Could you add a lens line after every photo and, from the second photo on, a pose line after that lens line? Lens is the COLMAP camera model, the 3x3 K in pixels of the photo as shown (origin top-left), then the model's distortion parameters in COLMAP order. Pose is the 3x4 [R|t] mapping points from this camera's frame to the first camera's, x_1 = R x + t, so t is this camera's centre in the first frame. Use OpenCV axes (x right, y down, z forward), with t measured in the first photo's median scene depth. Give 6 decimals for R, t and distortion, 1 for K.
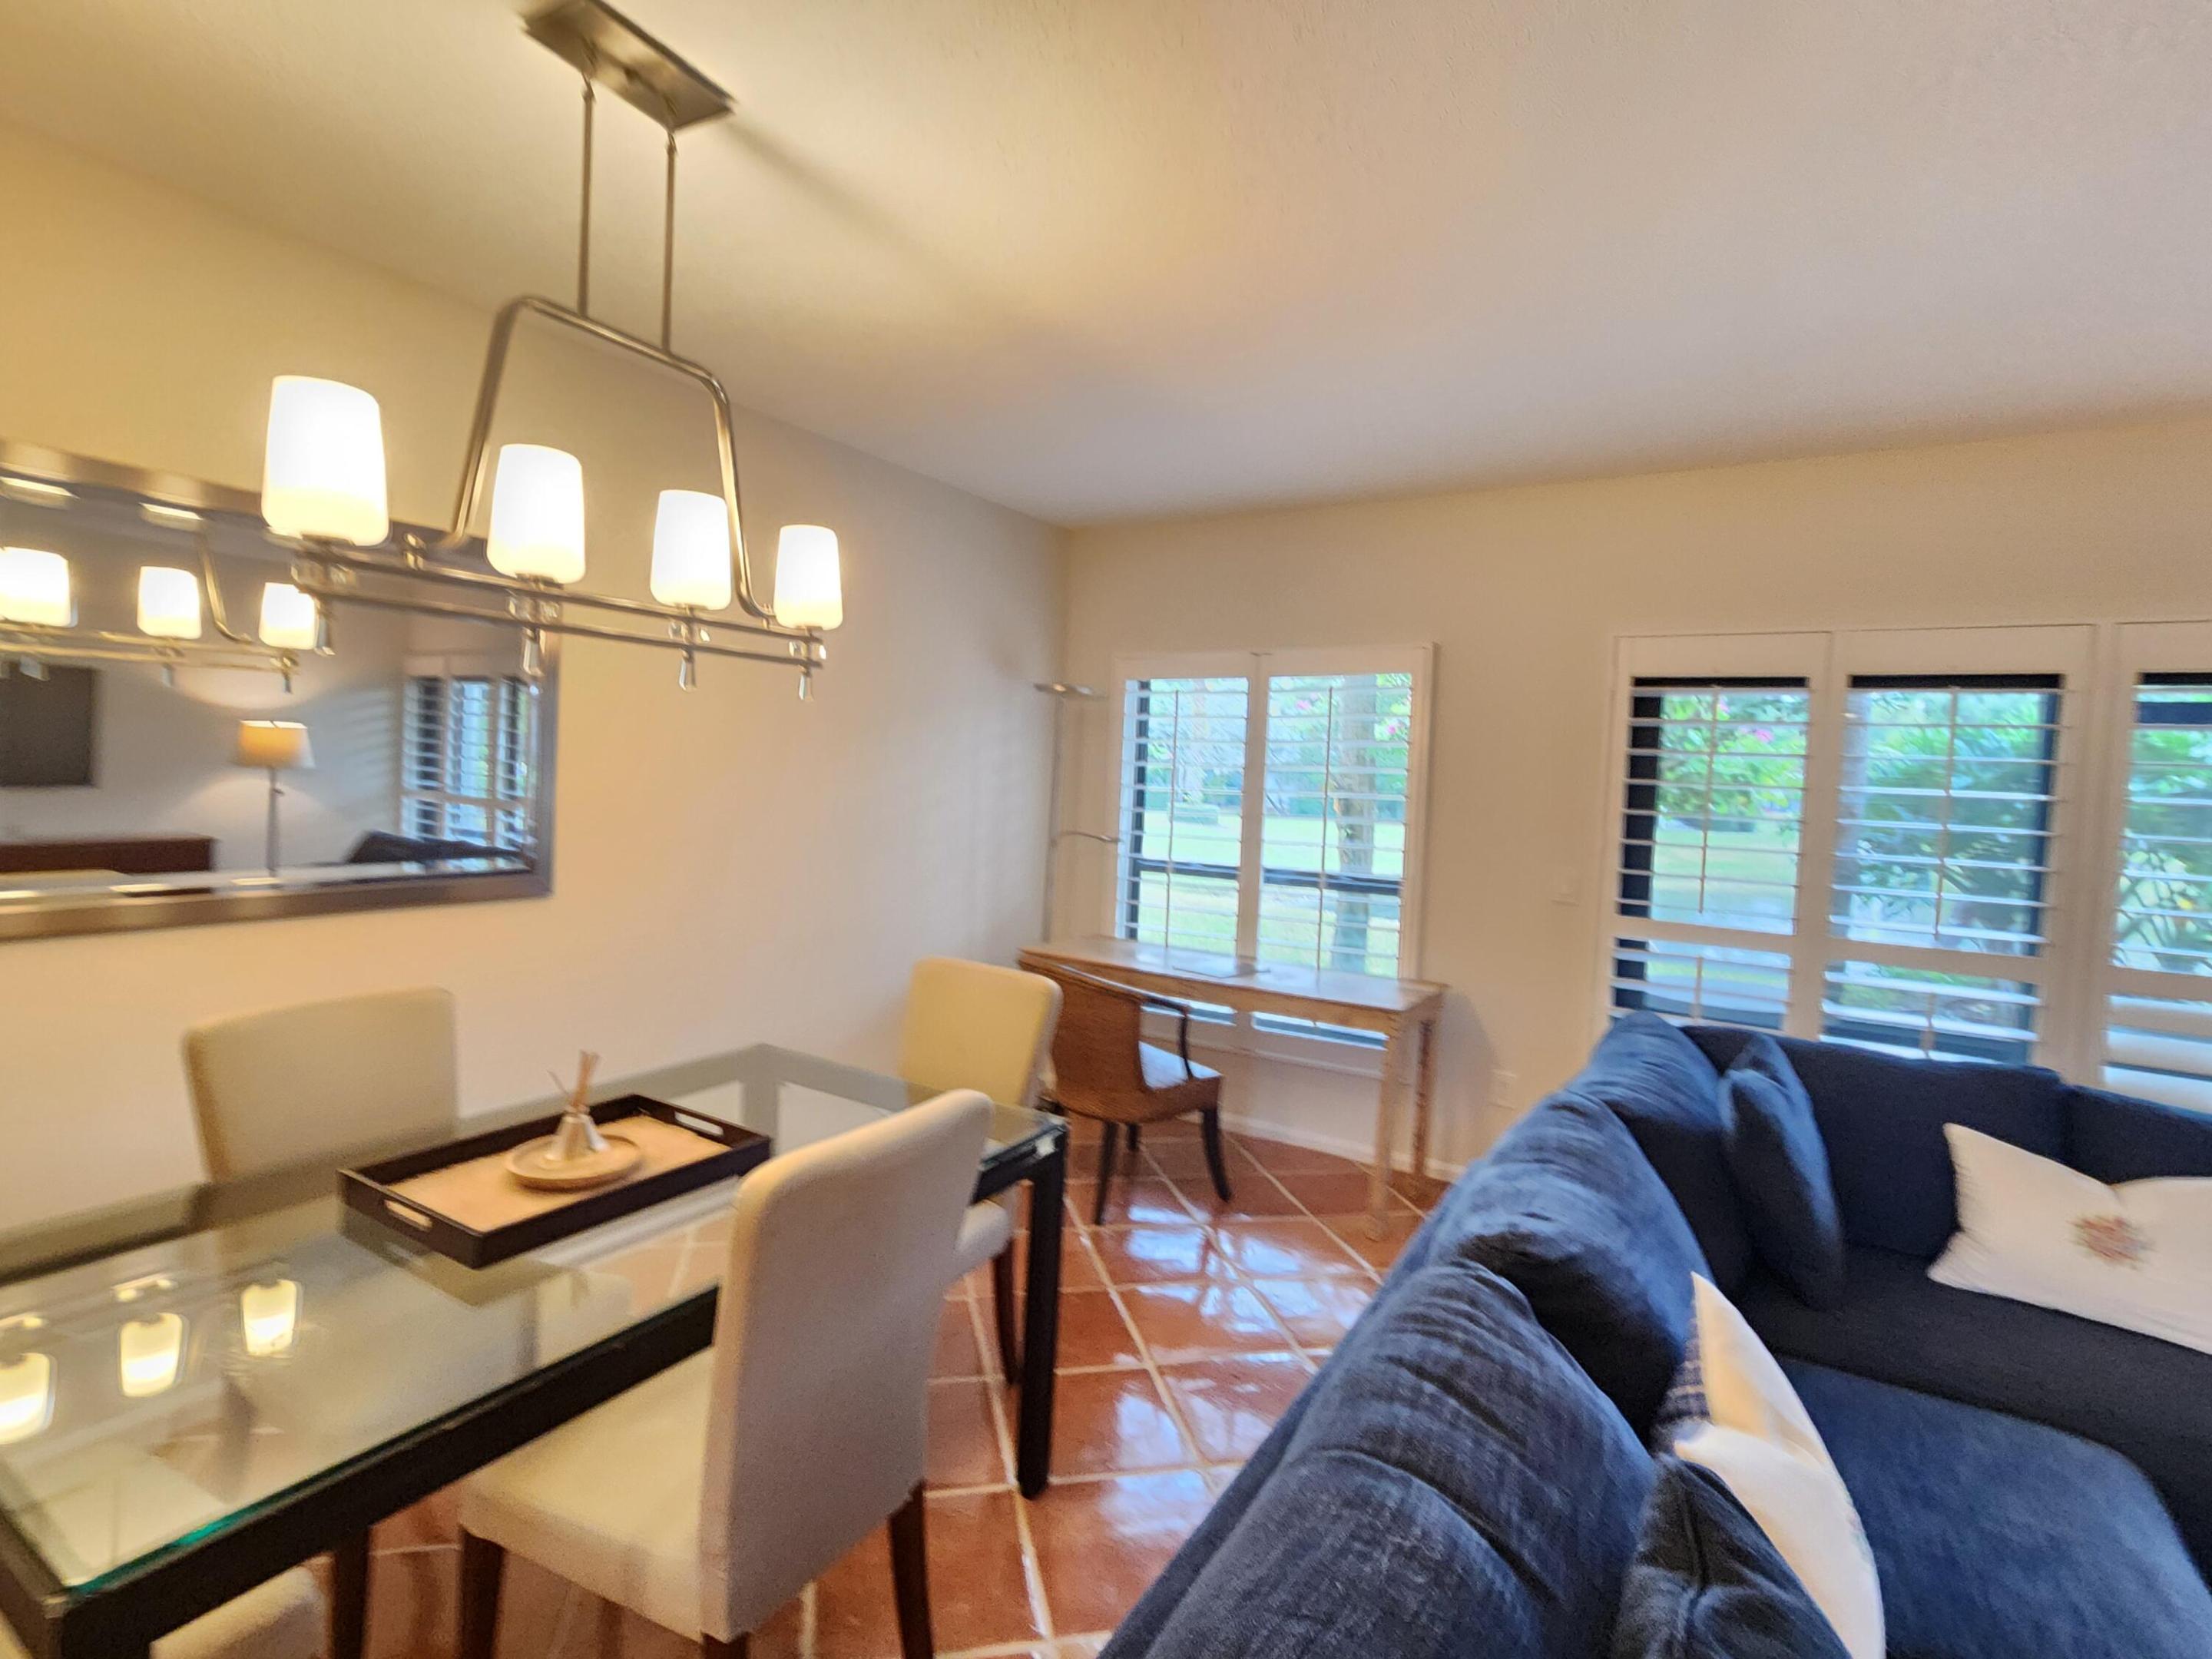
lens RADIAL K [[1074.4, 0, 1076.7], [0, 1074.4, 822.3], [0, 0, 1]] dist [0.007263, 0.000248]
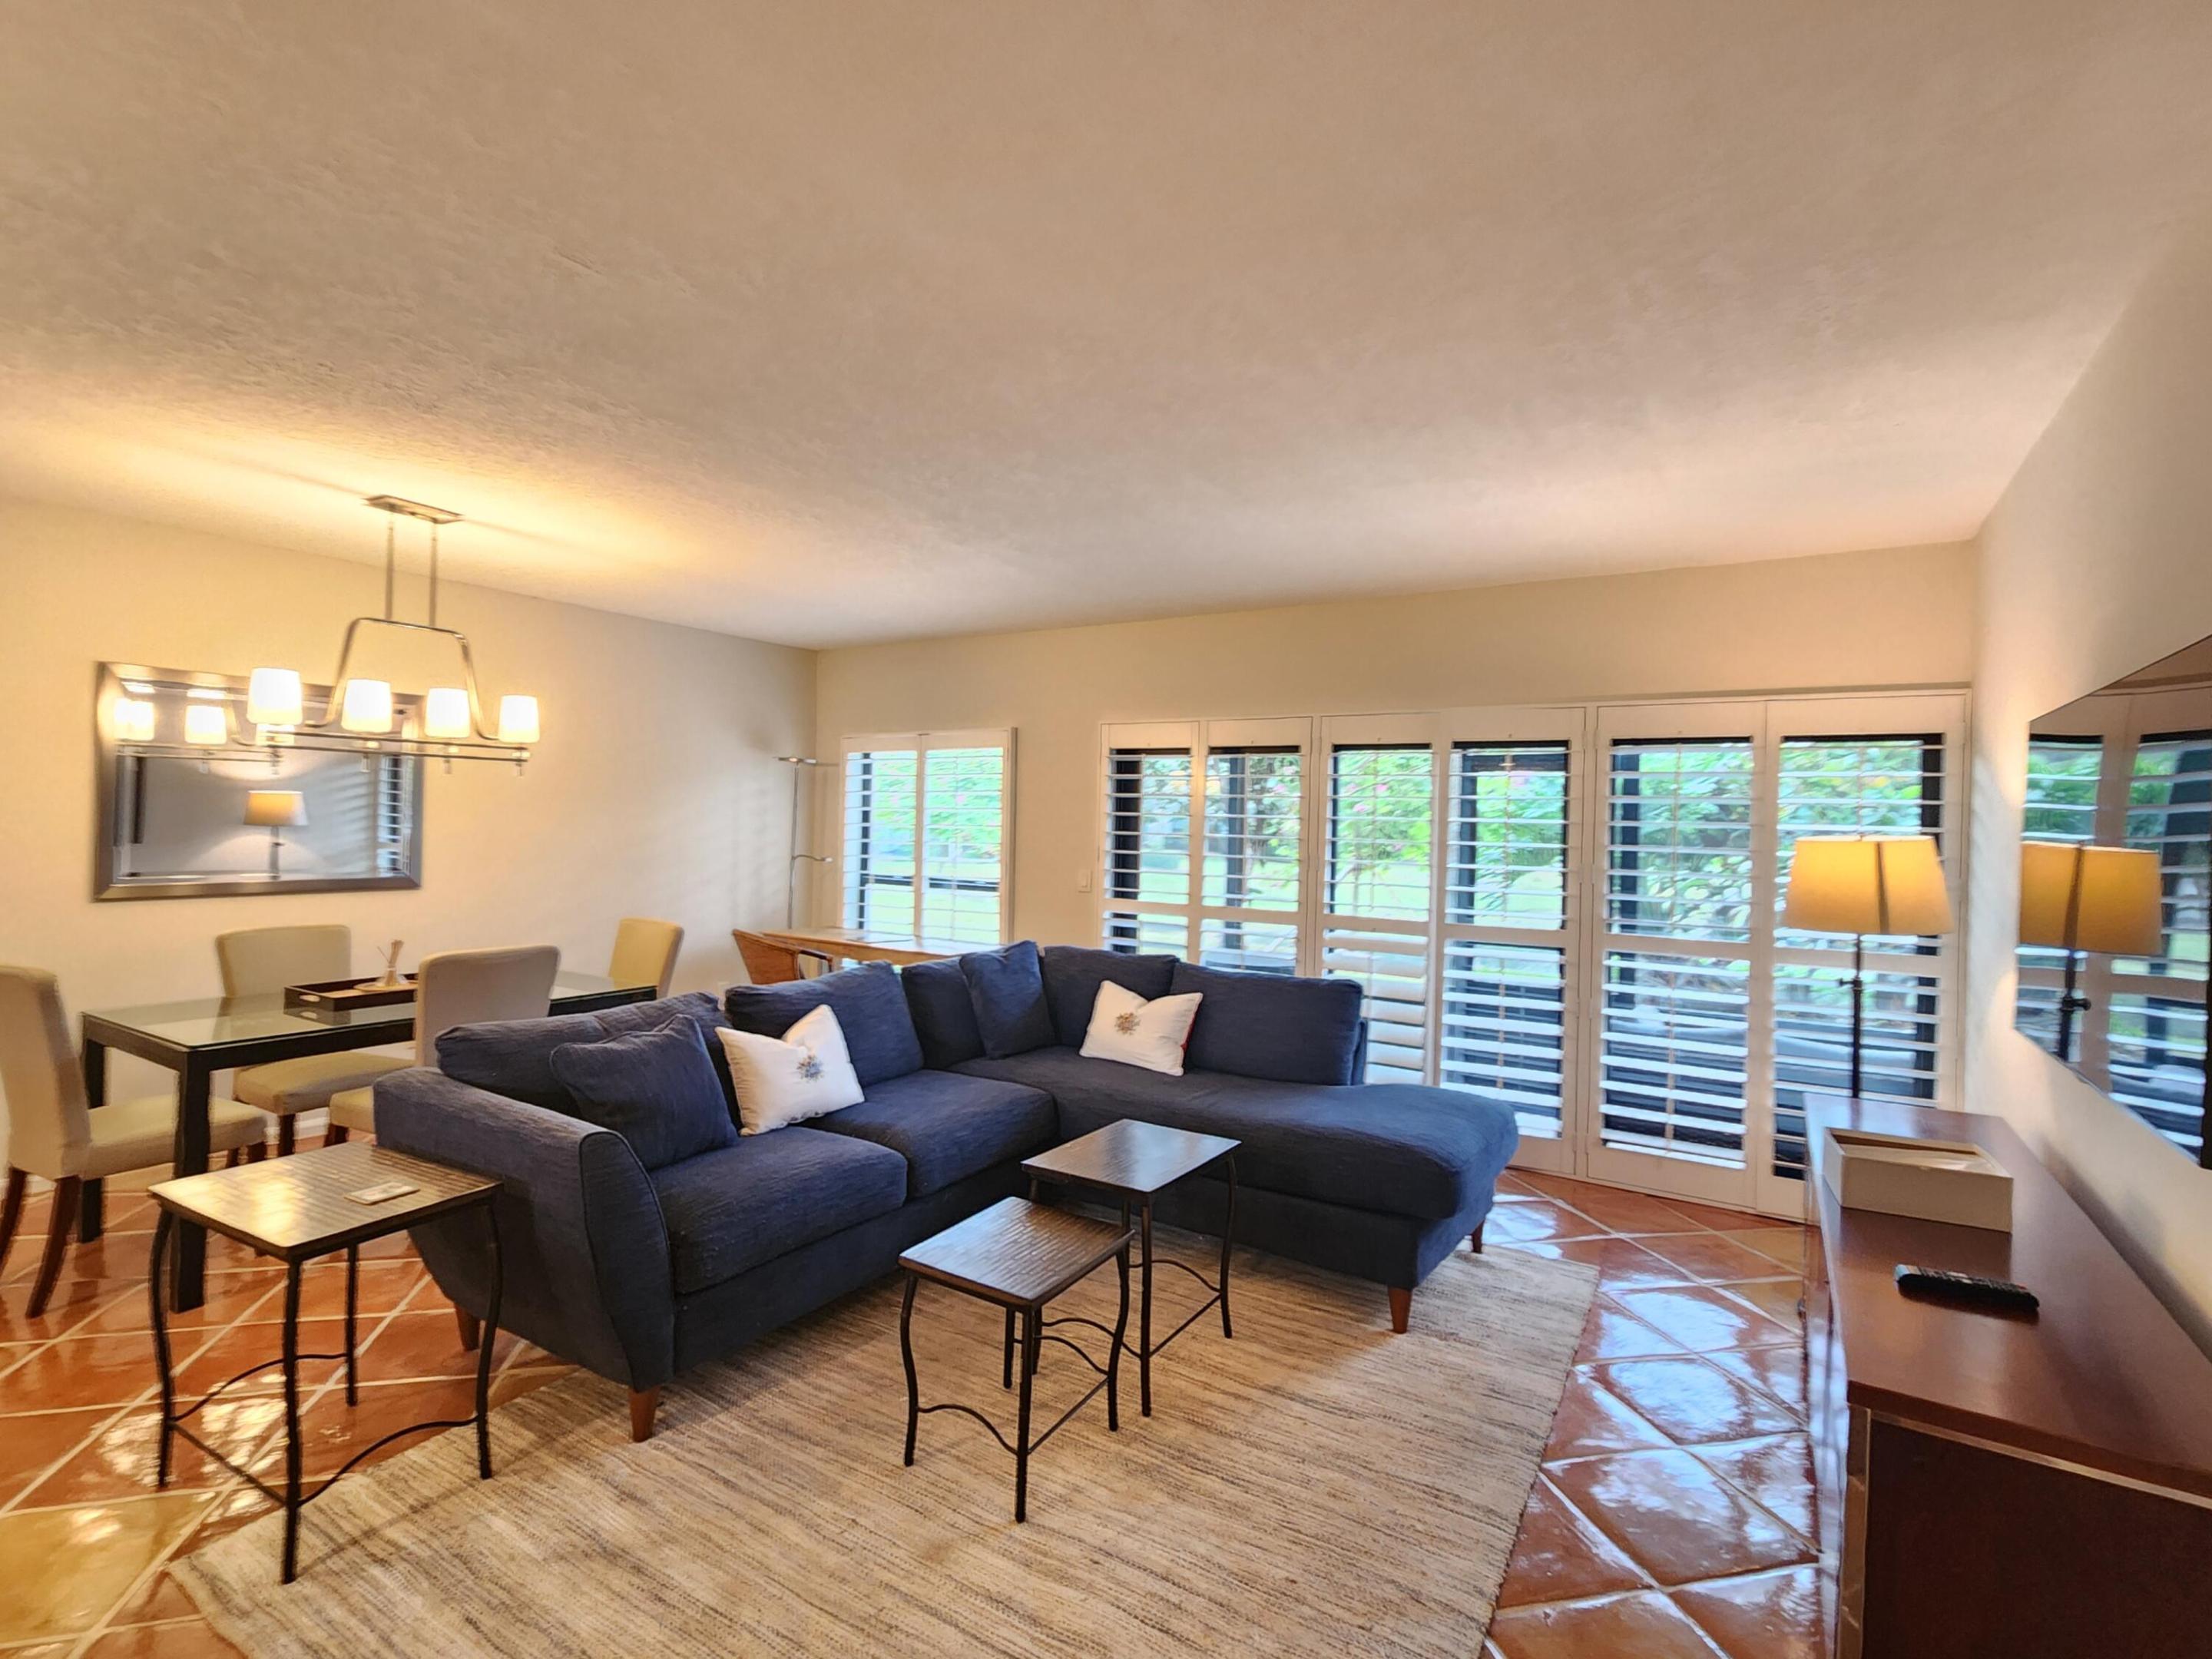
lens RADIAL K [[1074.4, 0, 1079.4], [0, 1074.4, 839.0], [0, 0, 1]] dist [0.007263, 0.000248]
pose [[0.999772, -0.020028, -0.007371, 0.404437], [0.019796, 0.999346, -0.030258, 0.040290], [0.007972, 0.030105, 0.999515, -0.505337]]
